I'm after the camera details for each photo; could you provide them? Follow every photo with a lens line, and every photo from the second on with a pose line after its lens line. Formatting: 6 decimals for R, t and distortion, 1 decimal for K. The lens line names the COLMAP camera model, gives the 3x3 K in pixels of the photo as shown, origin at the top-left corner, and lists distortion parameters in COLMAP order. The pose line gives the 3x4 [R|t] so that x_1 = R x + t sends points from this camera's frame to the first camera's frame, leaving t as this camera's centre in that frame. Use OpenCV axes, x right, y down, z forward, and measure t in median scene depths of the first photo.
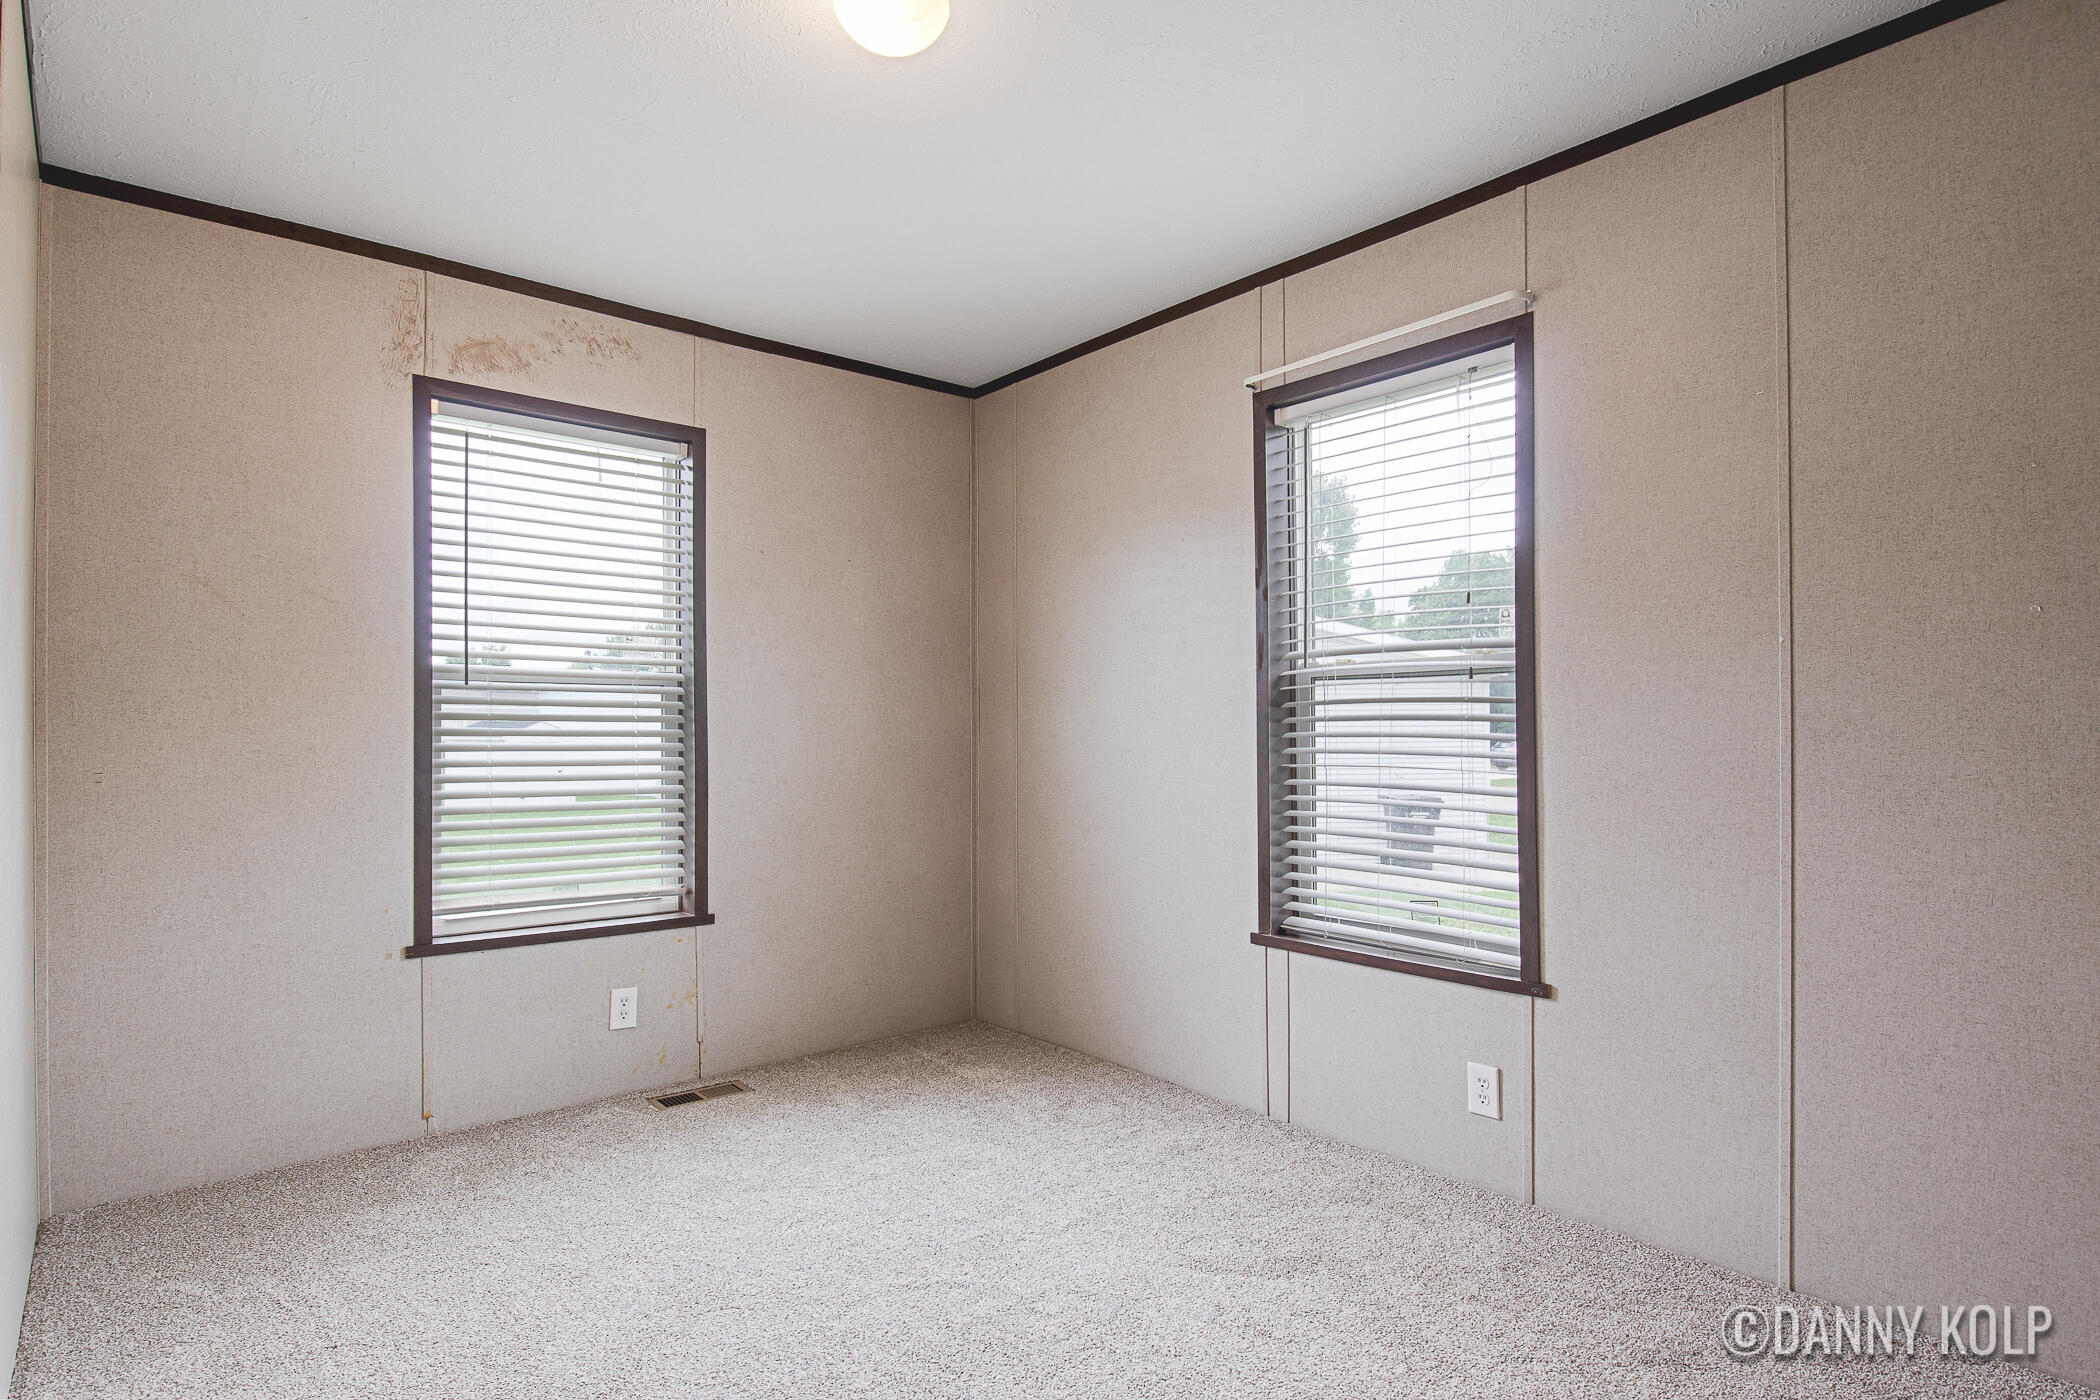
lens RADIAL K [[1089.8, 0, 1049.5], [0, 1089.8, 728.8], [0, 0, 1]] dist [-0.002762, -0.000479]
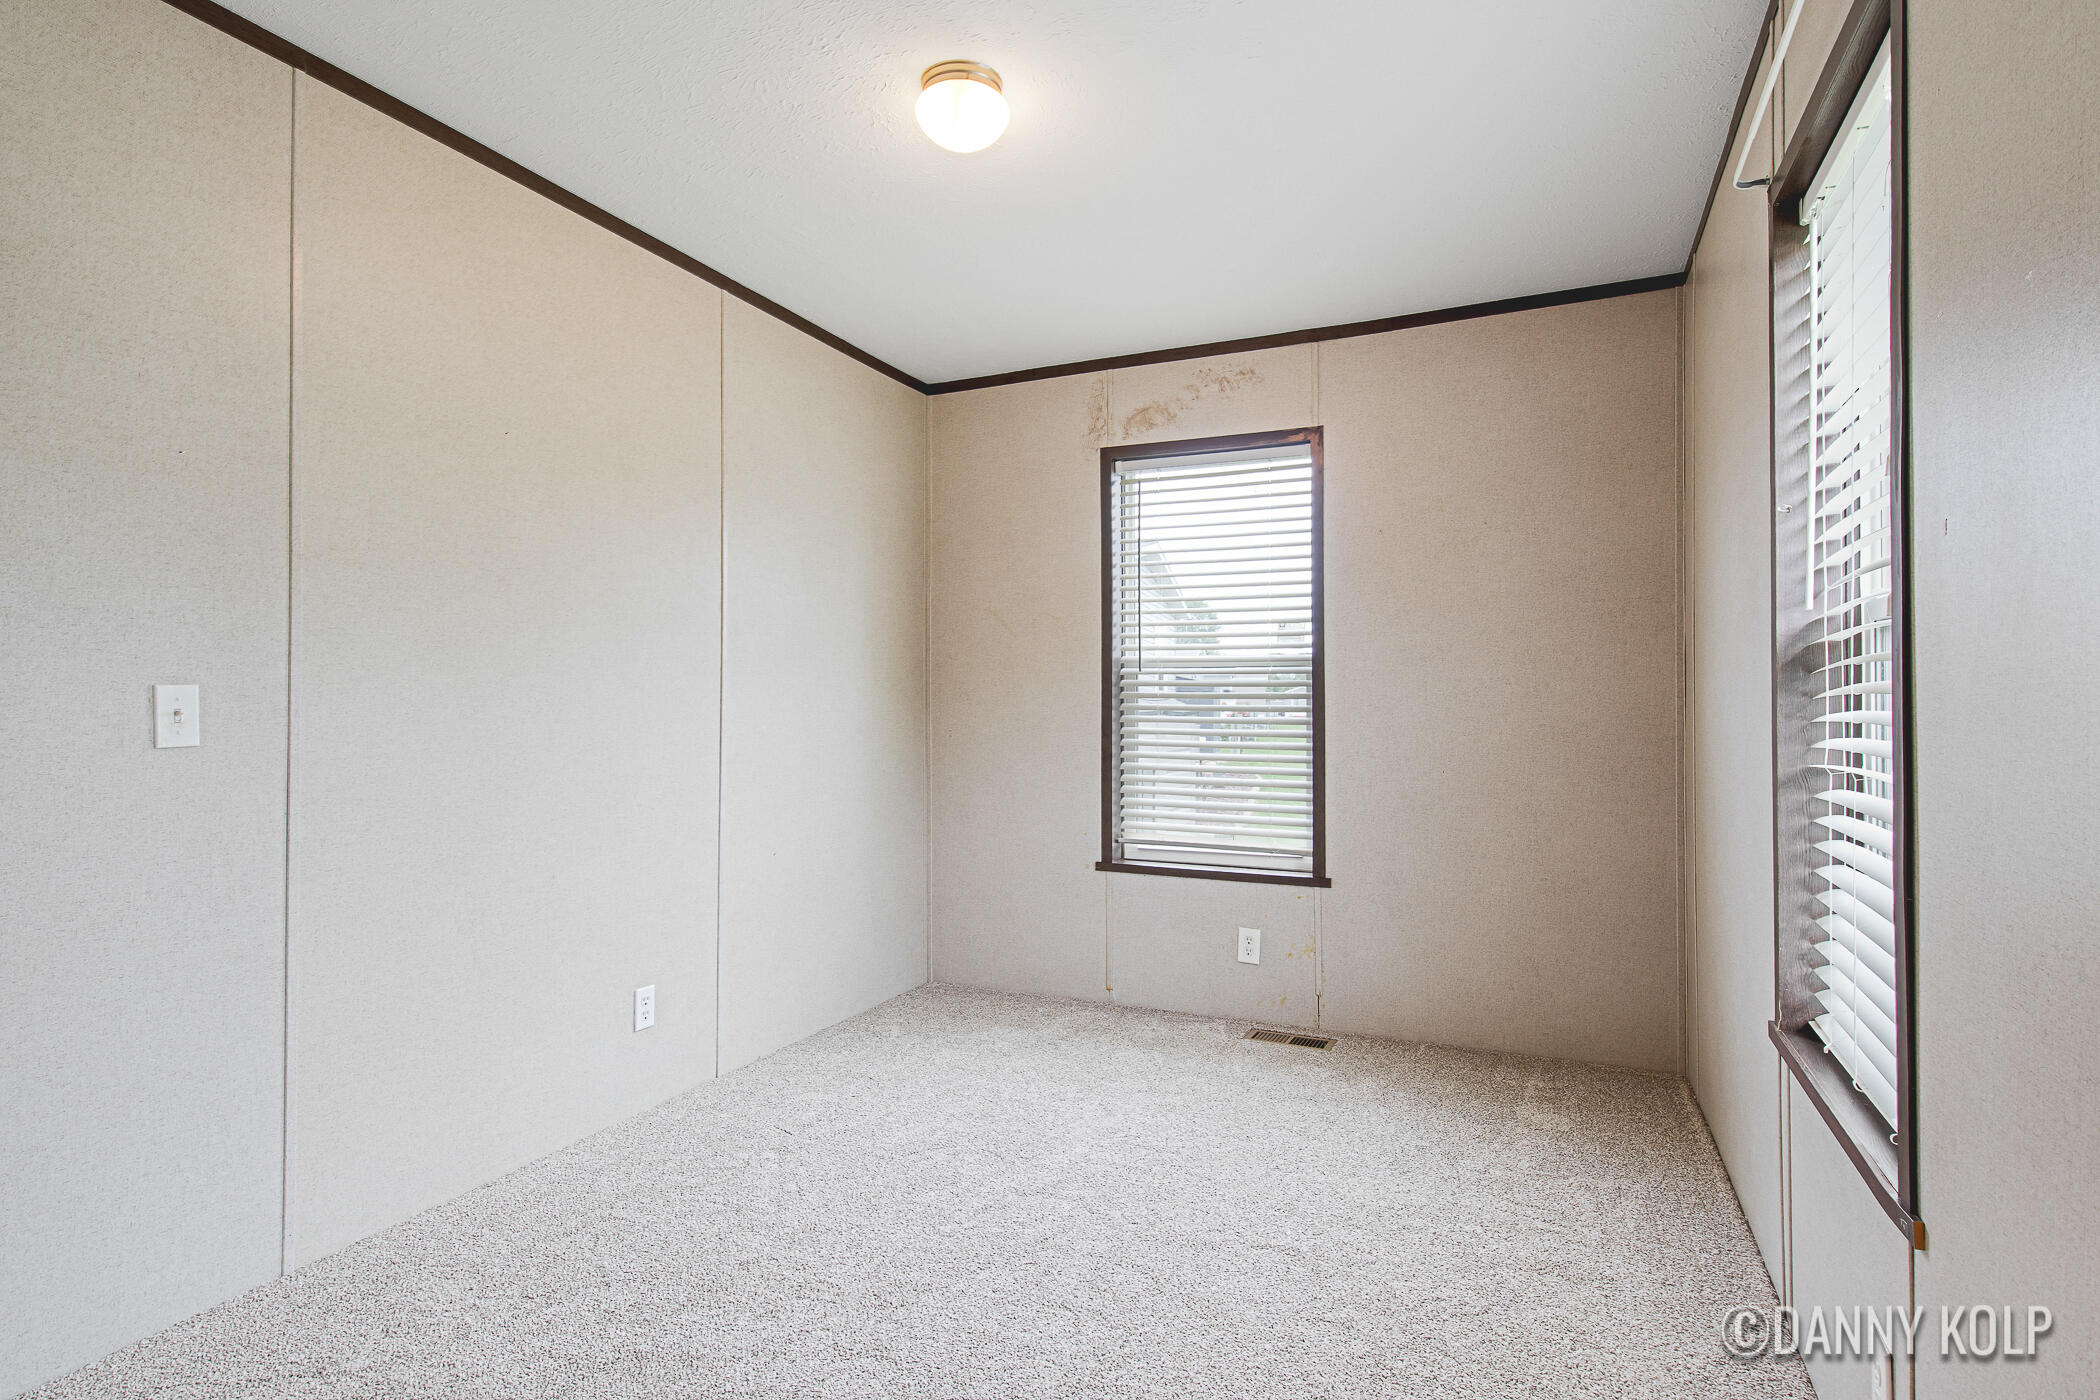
lens RADIAL K [[1070.7, 0, 1050.0], [0, 1070.7, 700.0], [0, 0, 1]] dist [0.002952, 0.000082]
pose [[0.424685, -0.004005, -0.905332, 0.567790], [-0.001358, 0.999986, -0.005060, 0.001243], [0.905340, 0.003378, 0.424674, 0.334643]]
